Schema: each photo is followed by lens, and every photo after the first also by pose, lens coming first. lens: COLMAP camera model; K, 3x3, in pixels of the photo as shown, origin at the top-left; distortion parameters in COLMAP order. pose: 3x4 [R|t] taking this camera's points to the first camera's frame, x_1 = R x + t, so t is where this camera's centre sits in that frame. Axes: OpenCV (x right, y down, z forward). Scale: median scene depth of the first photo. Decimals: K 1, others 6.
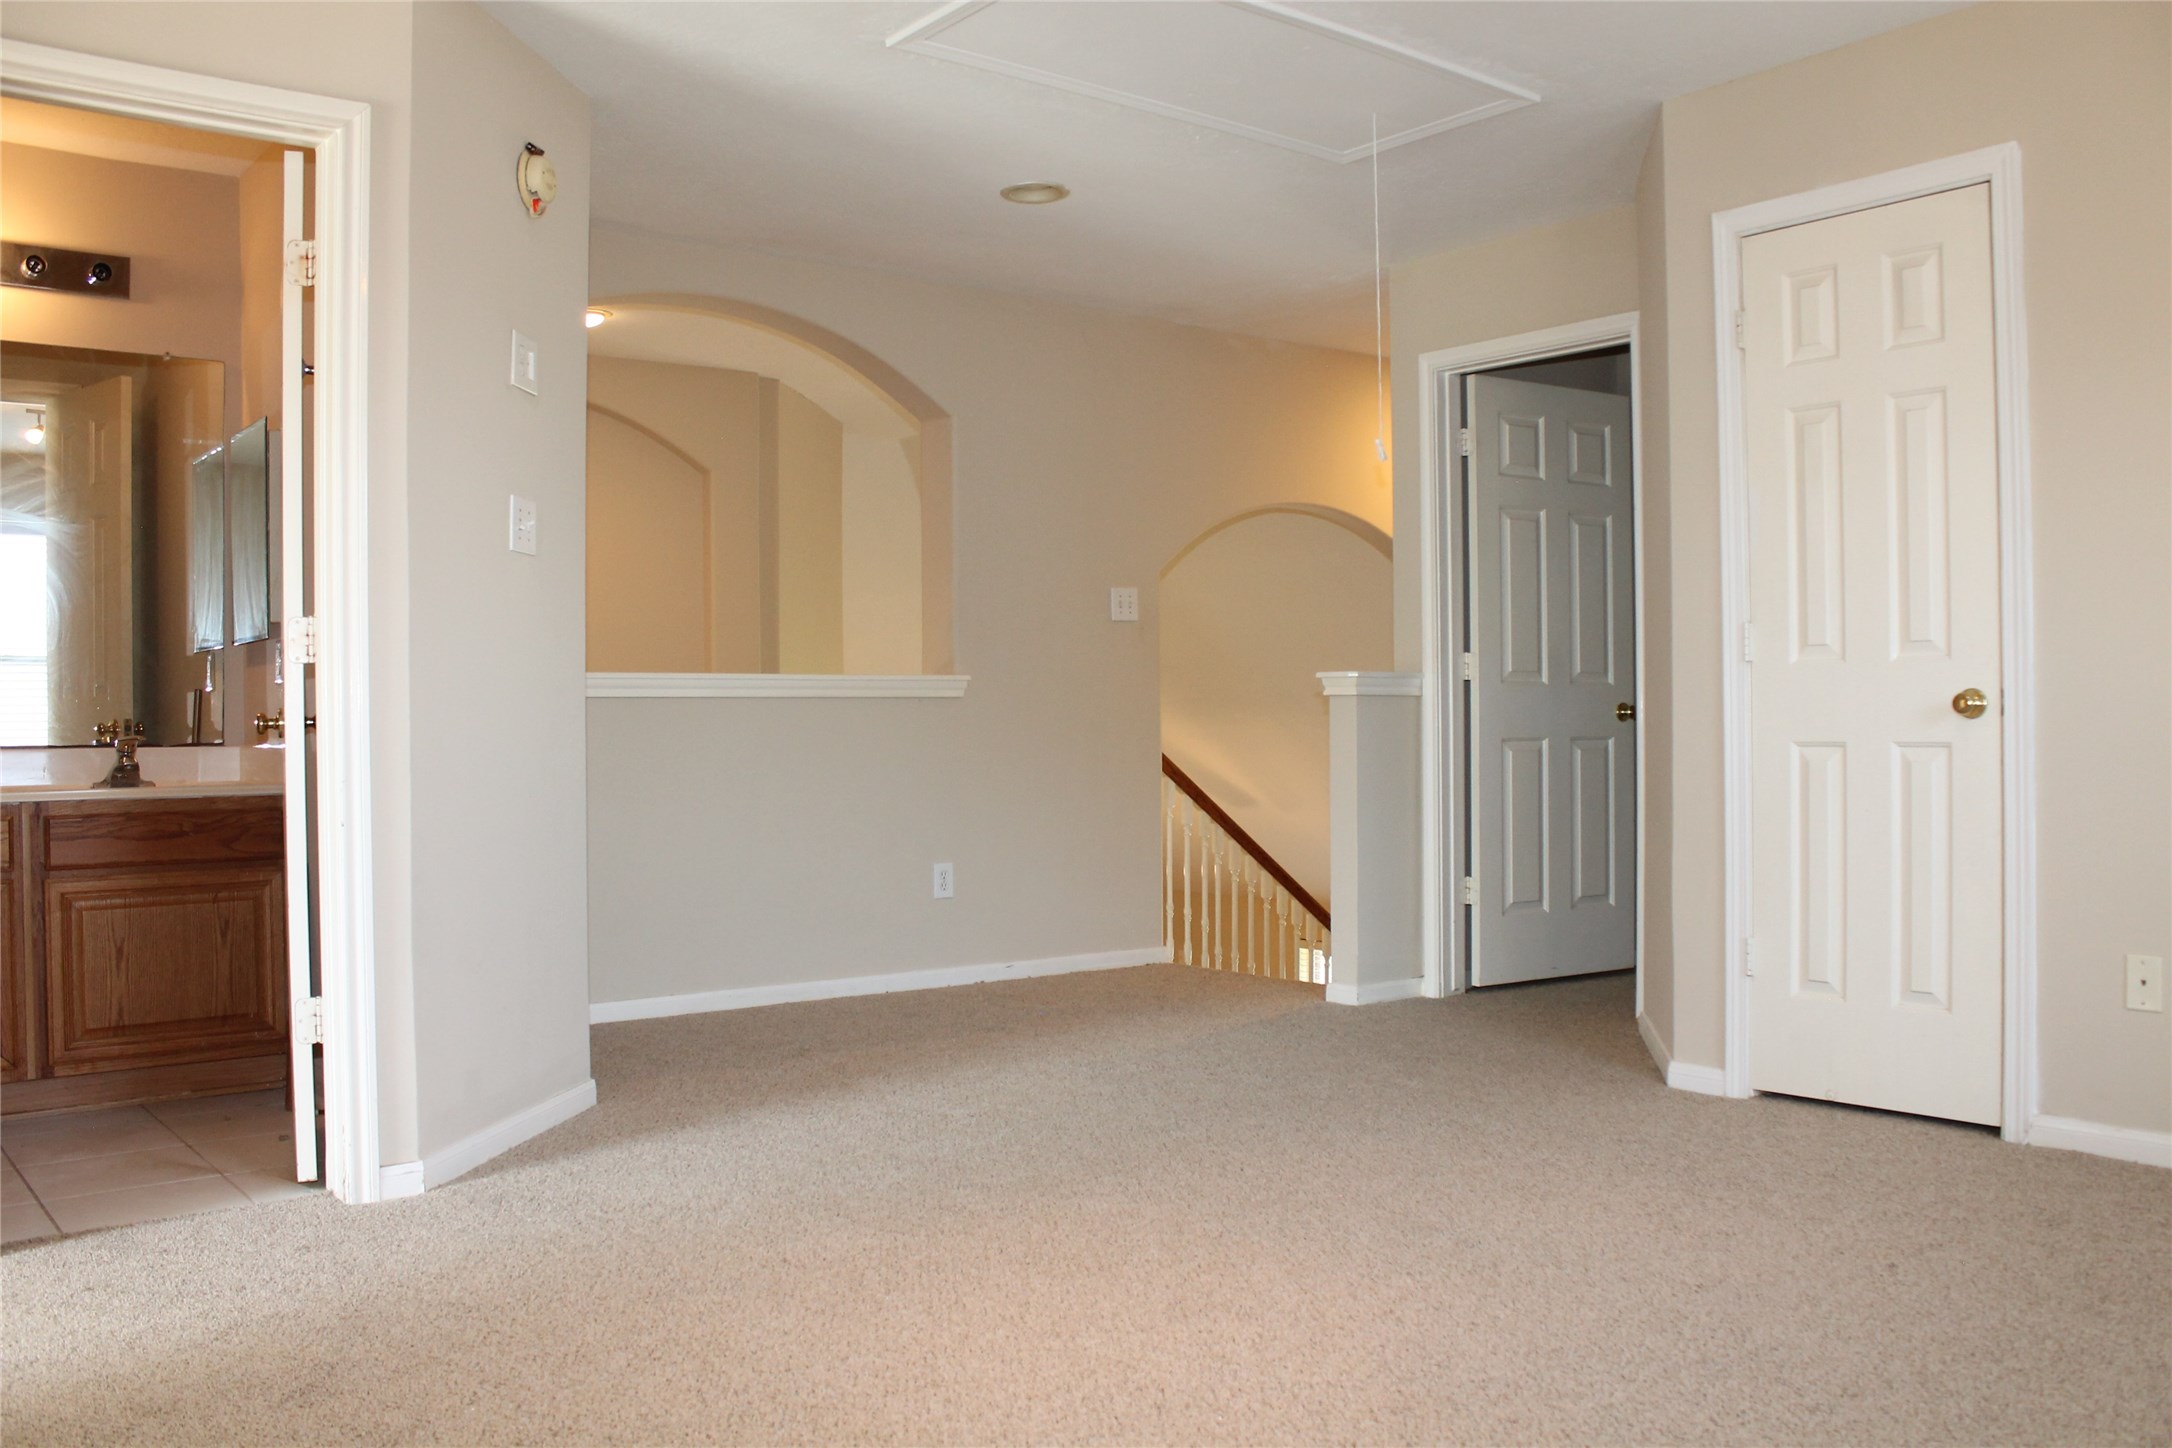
lens RADIAL K [[1841.1, 0, 1094.6], [0, 1841.1, 736.6], [0, 0, 1]] dist [-0.164686, 0.150289]
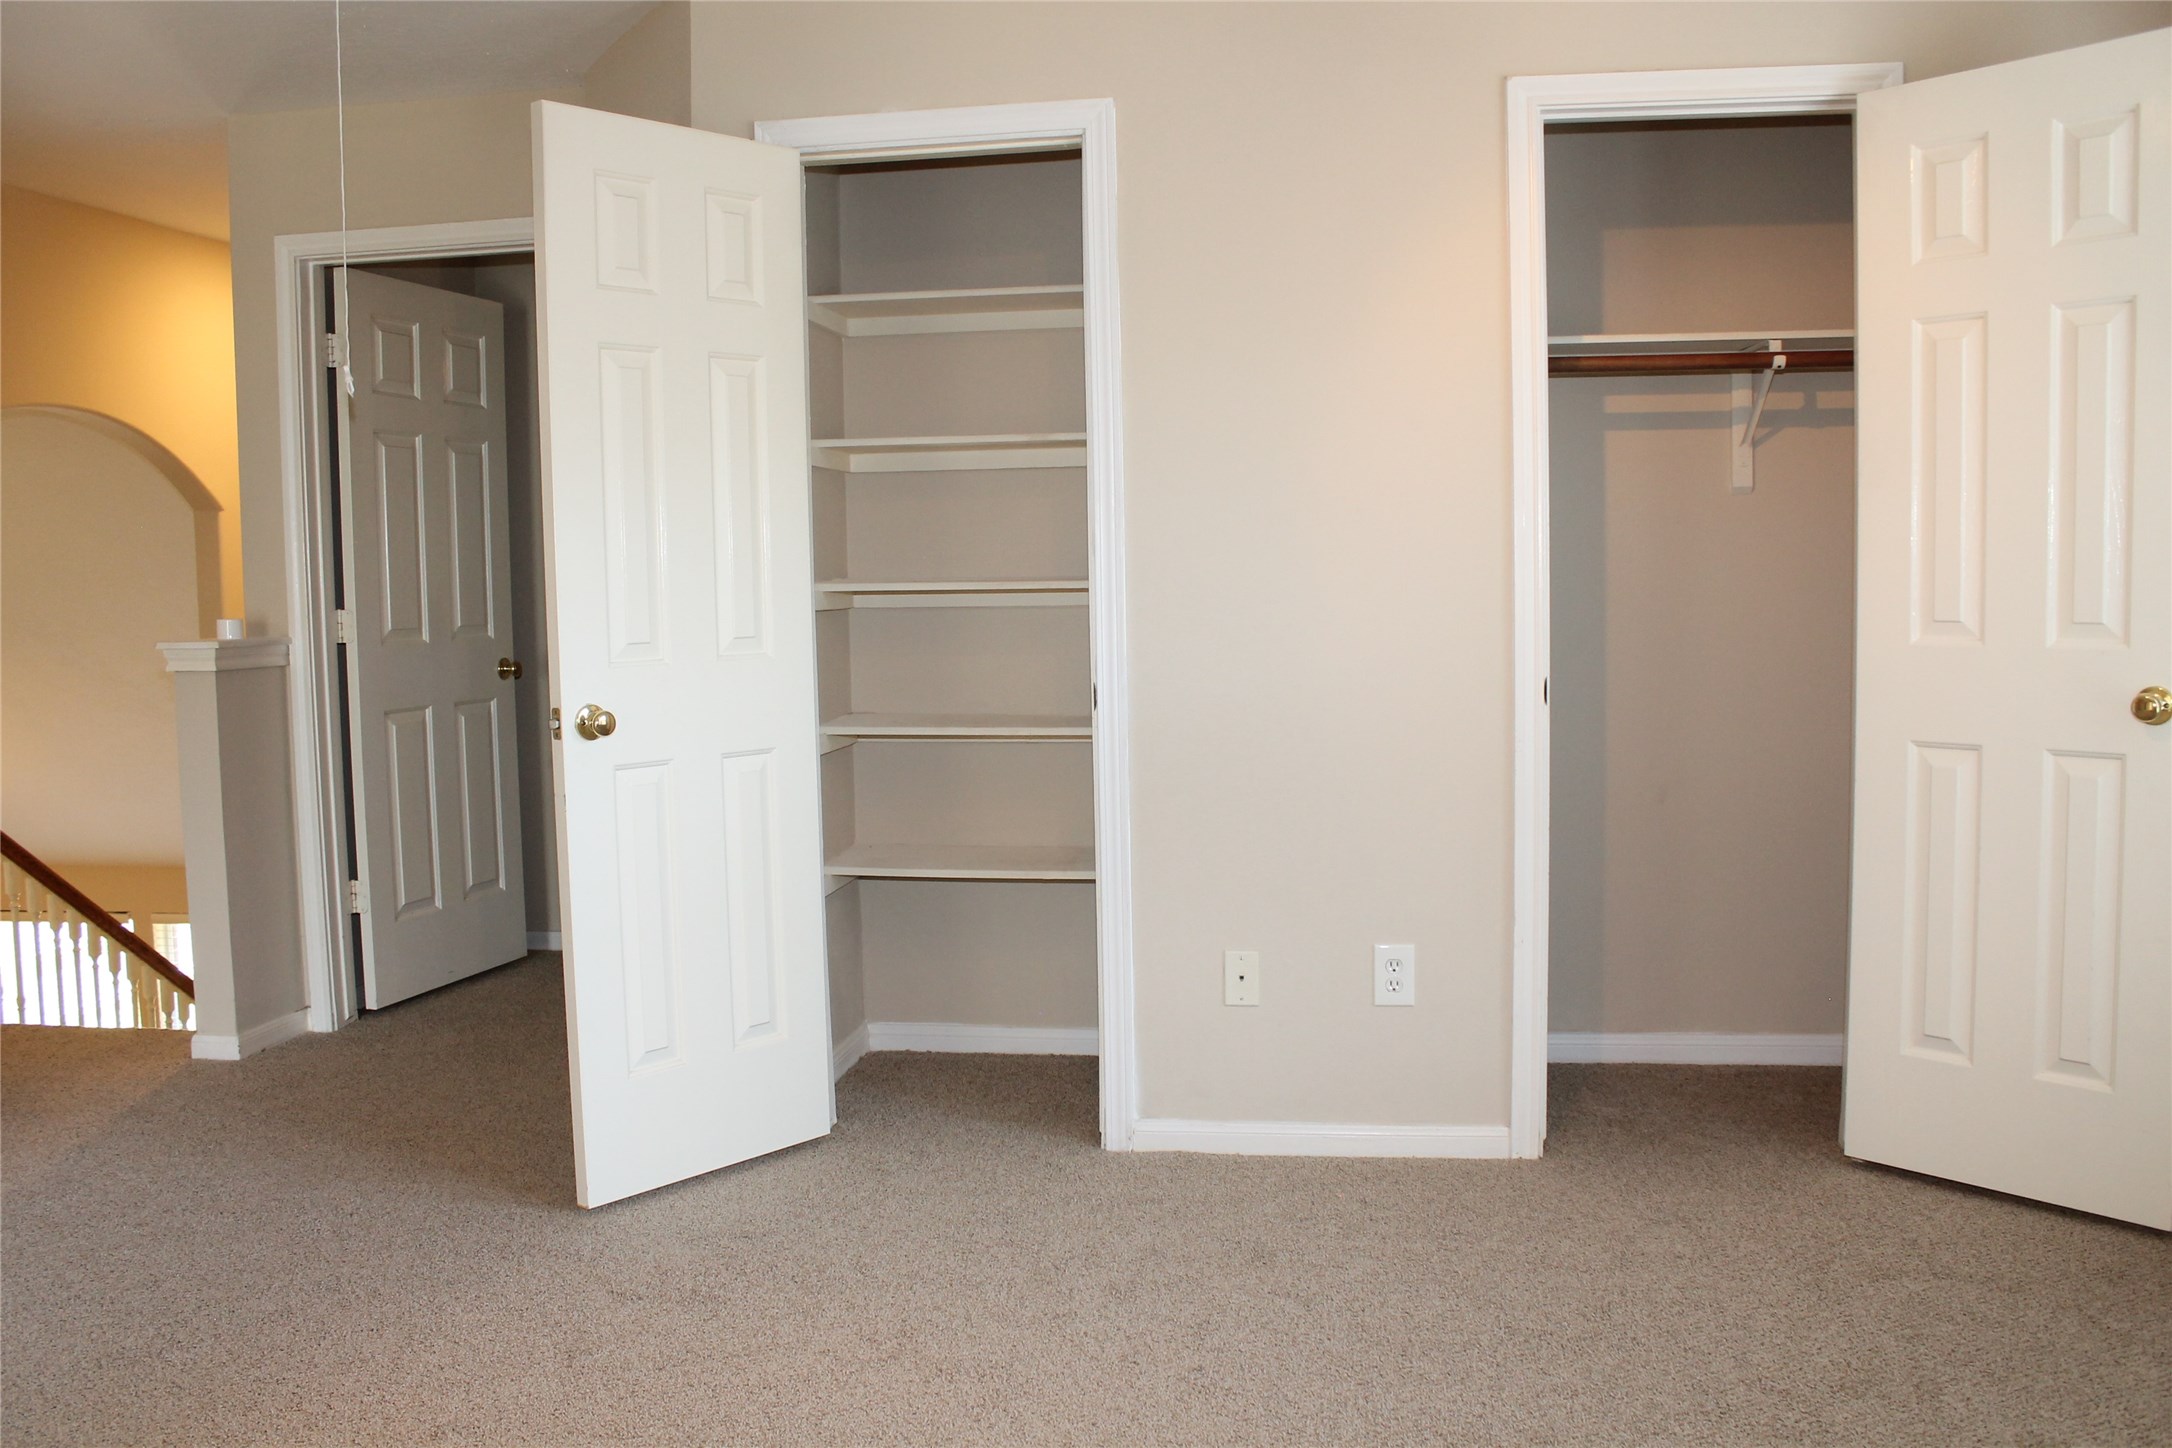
lens RADIAL K [[1841.1, 0, 1094.6], [0, 1841.1, 736.6], [0, 0, 1]] dist [-0.164686, 0.150289]
pose [[0.737434, -0.064401, 0.672342, -0.091767], [0.016162, 0.996841, 0.077757, -0.046487], [-0.675226, -0.046475, 0.736145, 0.177109]]
